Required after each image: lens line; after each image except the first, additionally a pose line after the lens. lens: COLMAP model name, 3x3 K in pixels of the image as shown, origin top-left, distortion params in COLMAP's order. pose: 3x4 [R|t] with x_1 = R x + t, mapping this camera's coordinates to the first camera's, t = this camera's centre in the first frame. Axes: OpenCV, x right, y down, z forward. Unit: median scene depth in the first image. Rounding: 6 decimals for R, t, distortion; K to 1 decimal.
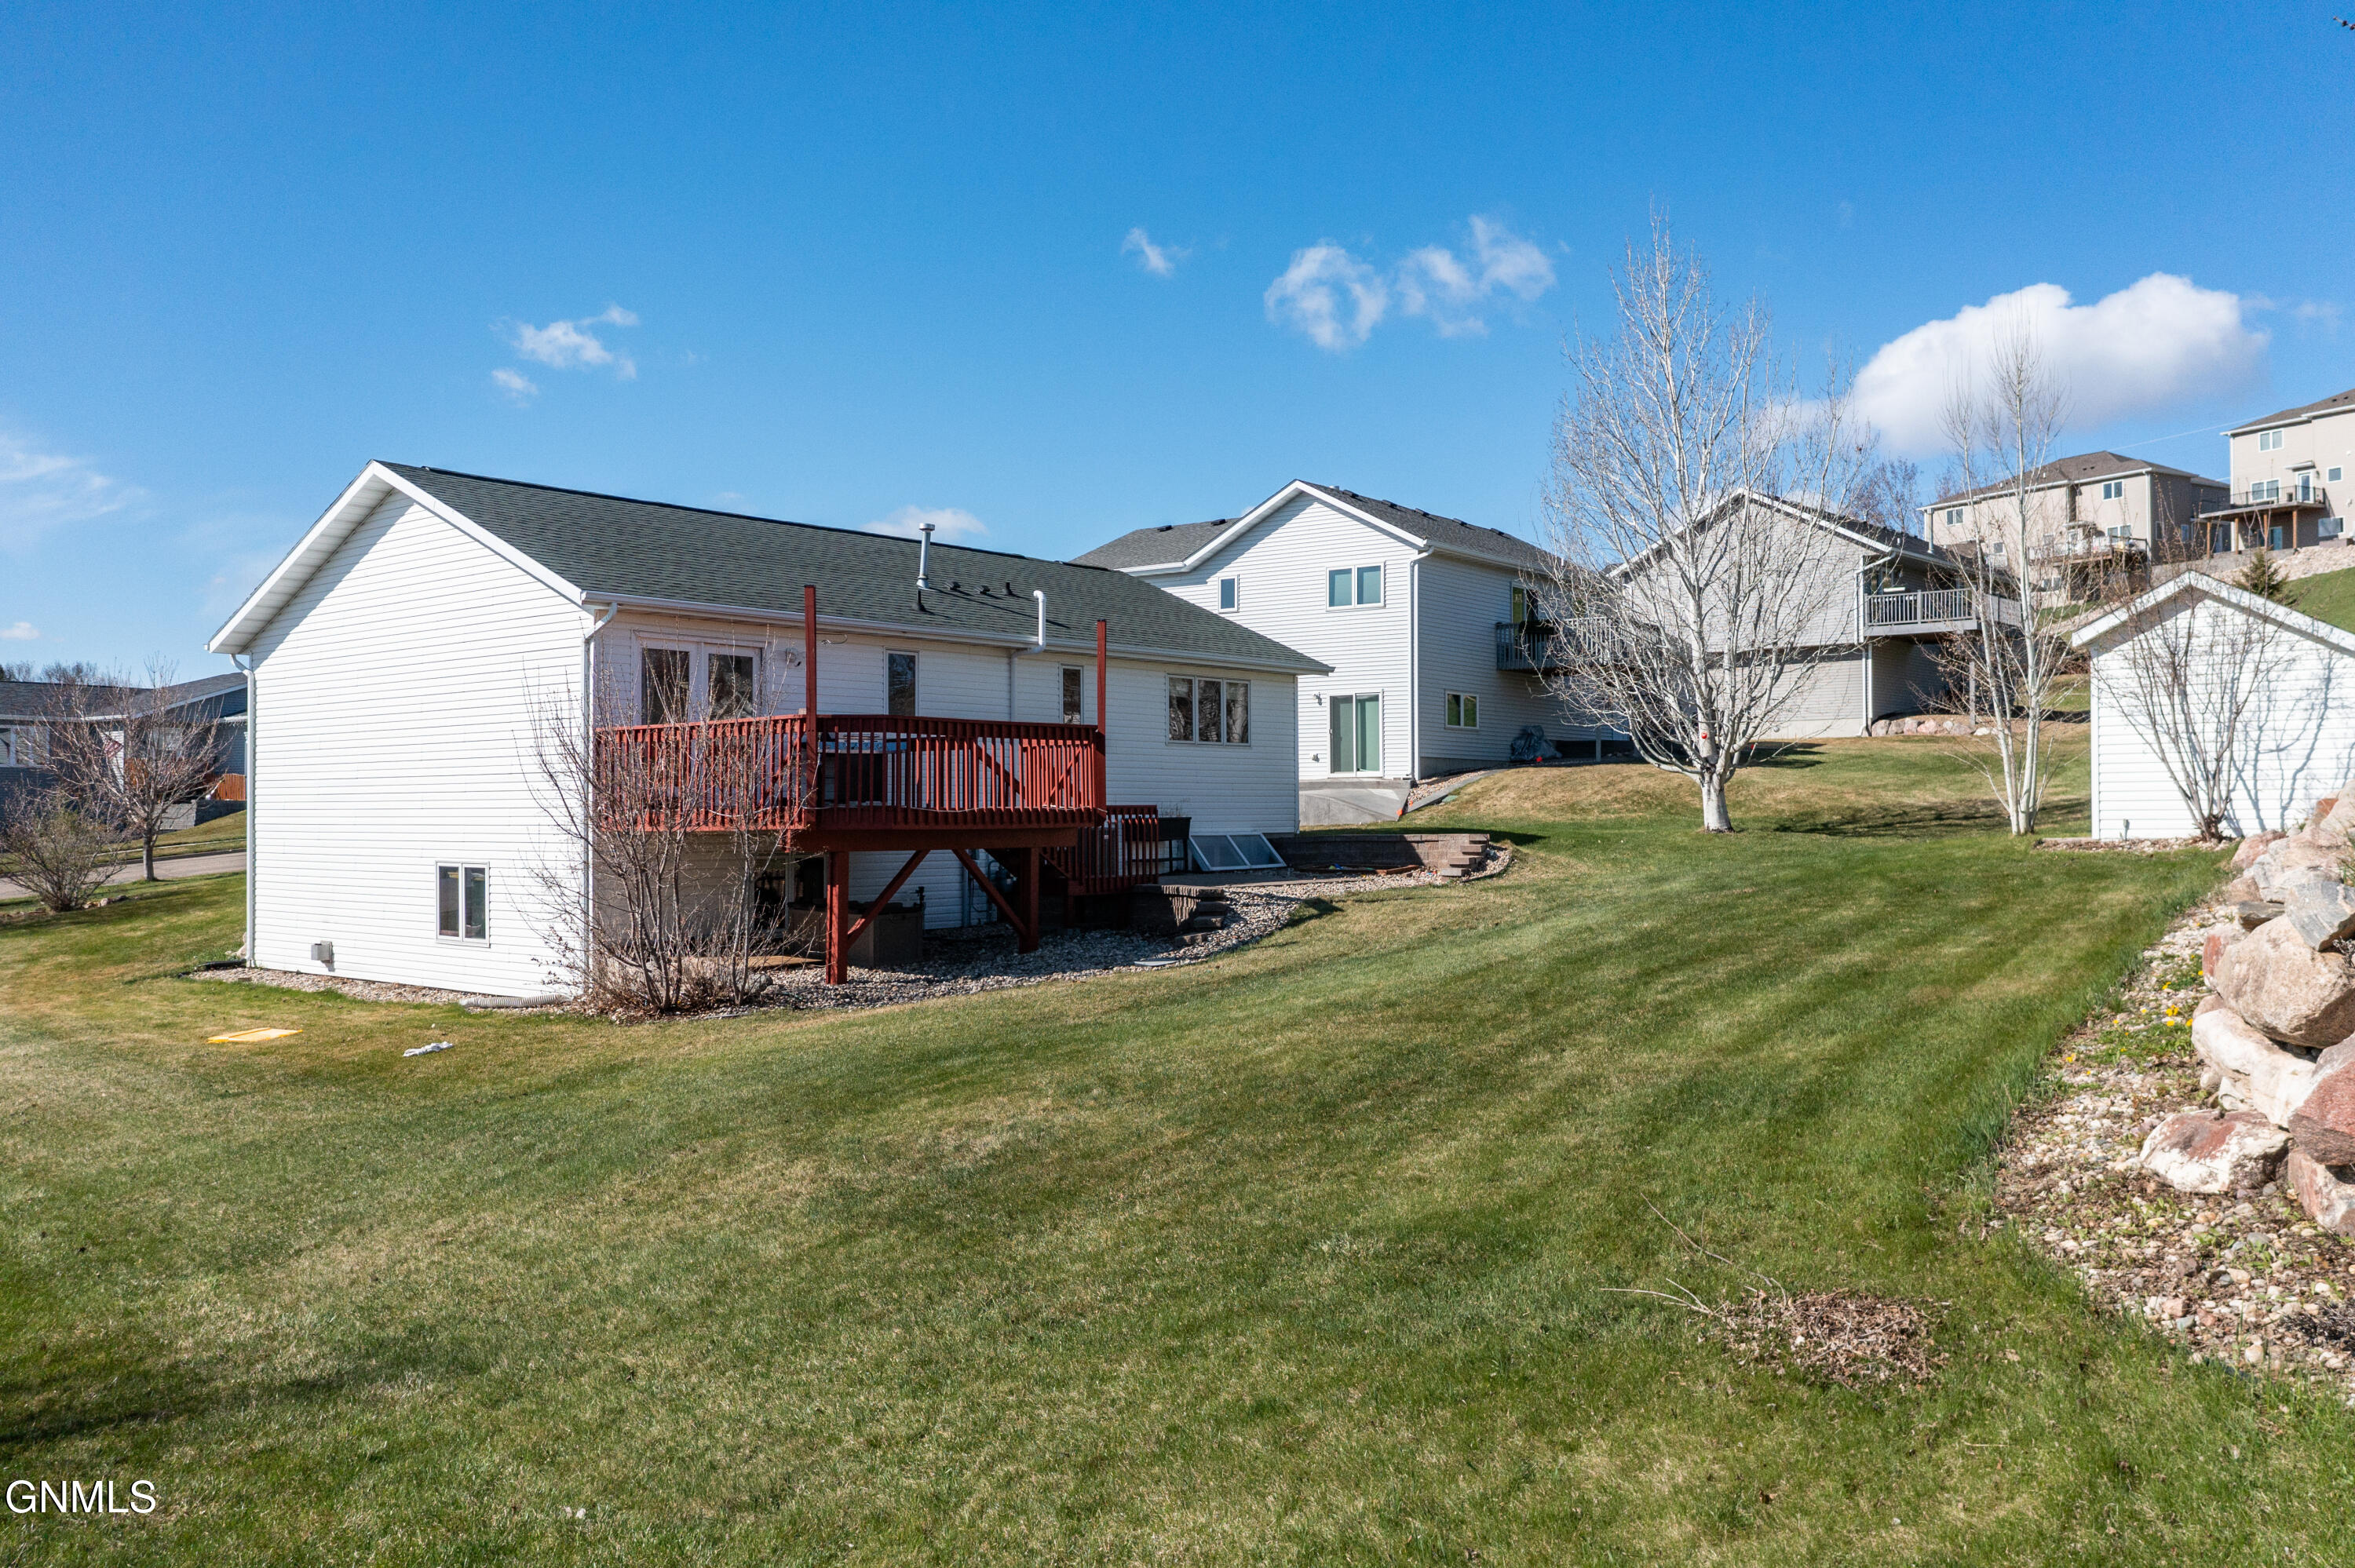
lens RADIAL K [[1860.5, 0, 1177.5], [0, 1860.5, 784.0], [0, 0, 1]] dist [-0.010013, -0.001449]
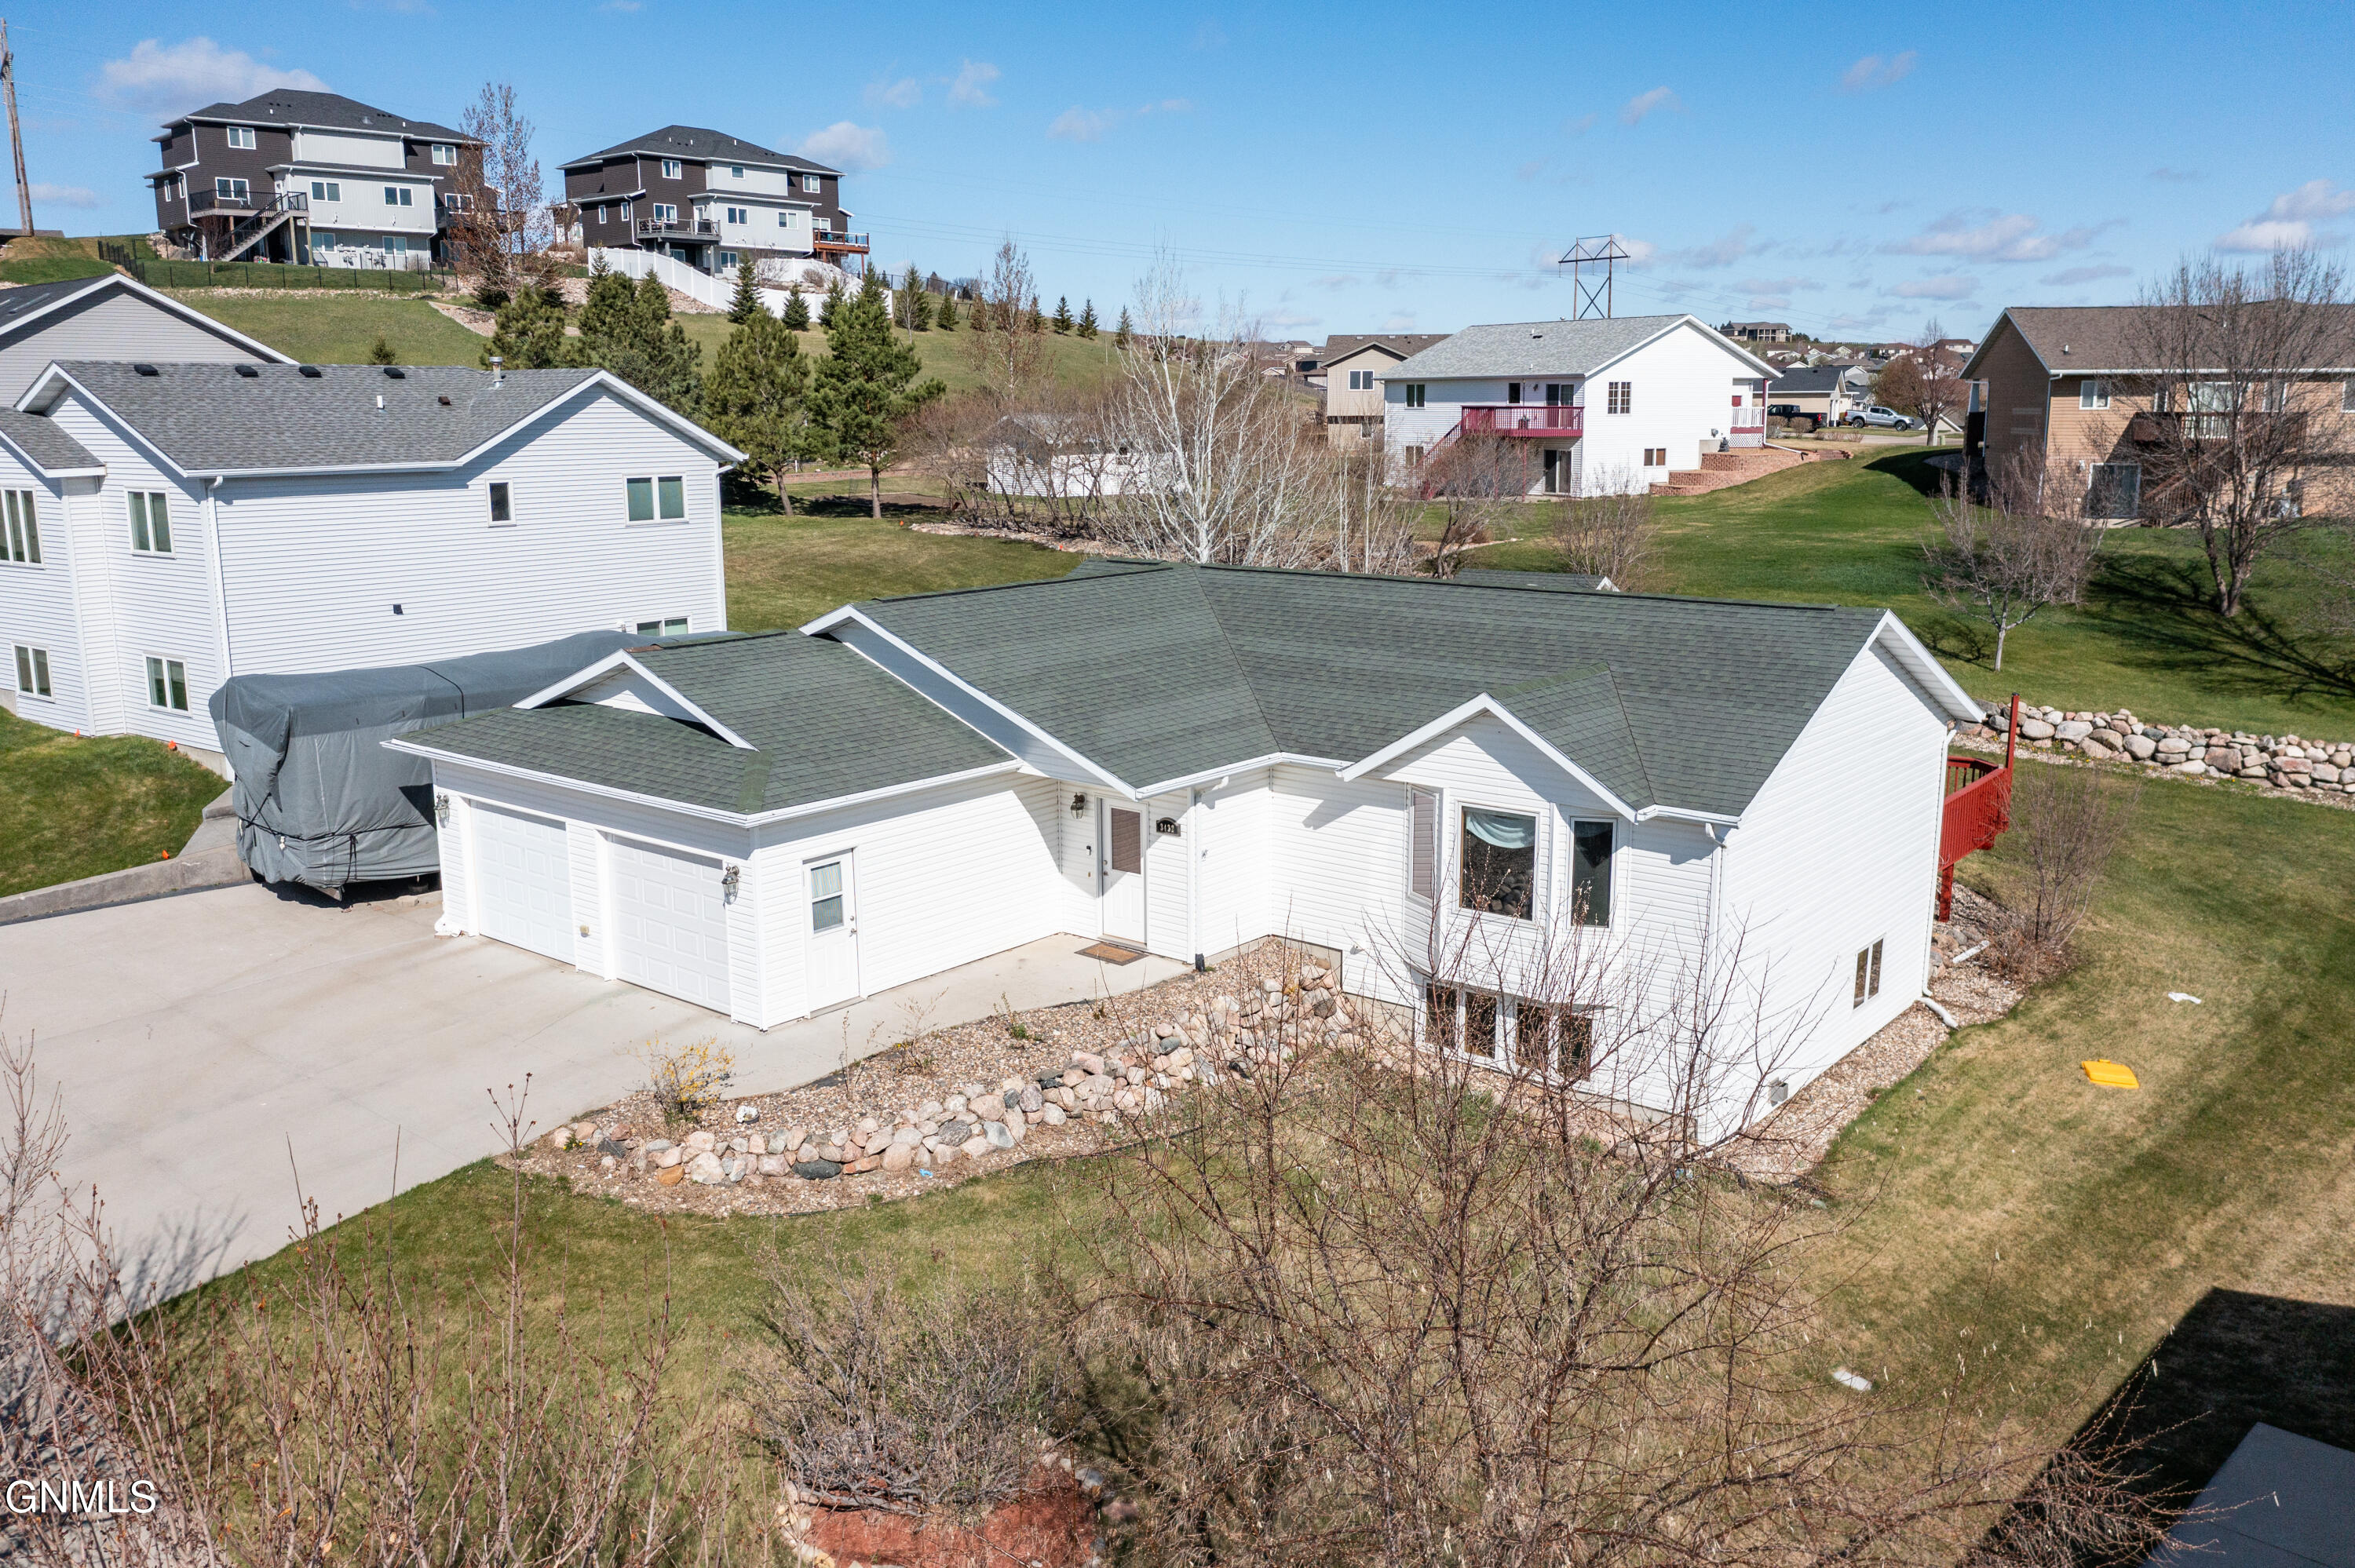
lens RADIAL K [[1860.5, 0, 1177.5], [0, 1860.5, 784.0], [0, 0, 1]] dist [-0.010013, -0.001449]
pose [[-0.009763, -0.200132, 0.979720, -0.817462], [-0.013783, 0.979701, 0.199991, -0.156302], [-0.999857, -0.011551, -0.012323, 0.776819]]
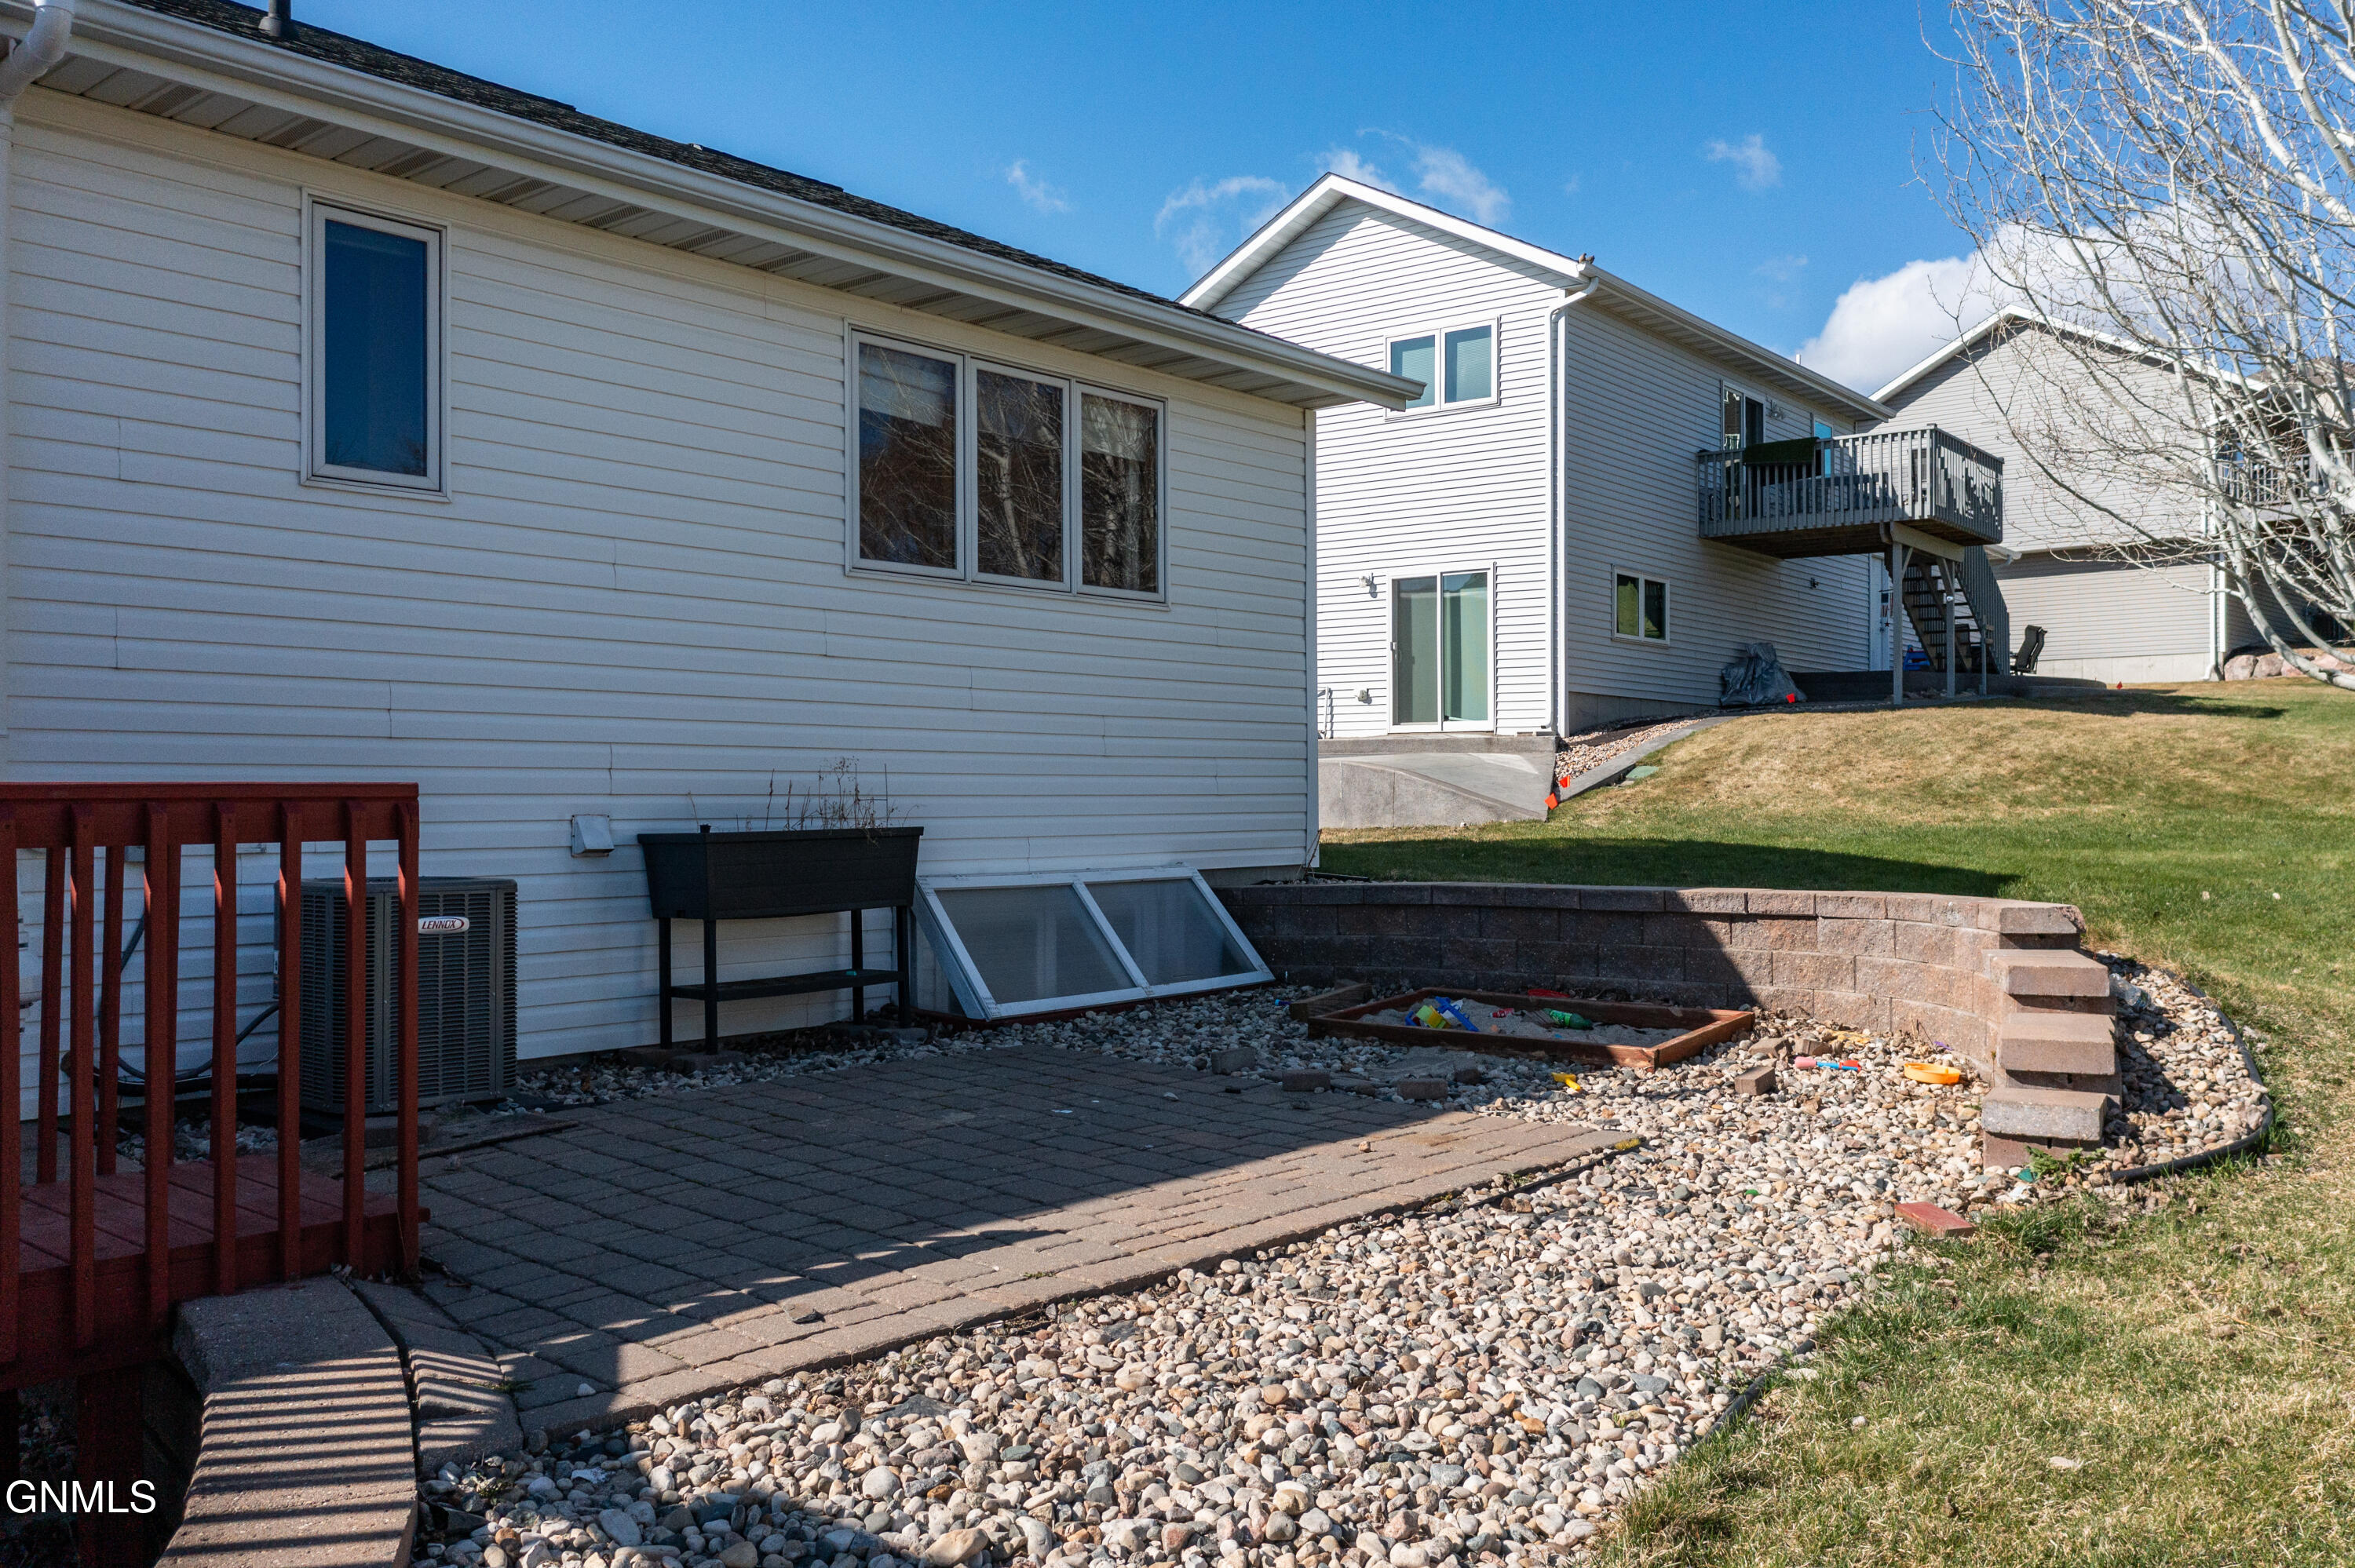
lens RADIAL K [[1876.4, 0, 1177.5], [0, 1876.4, 784.0], [0, 0, 1]] dist [-0.009967, 0.002704]
pose [[0.999704, 0.001597, -0.024257, 0.034807], [-0.001339, 0.999942, 0.010682, 0.005409], [0.024273, -0.010646, 0.999649, 0.476580]]
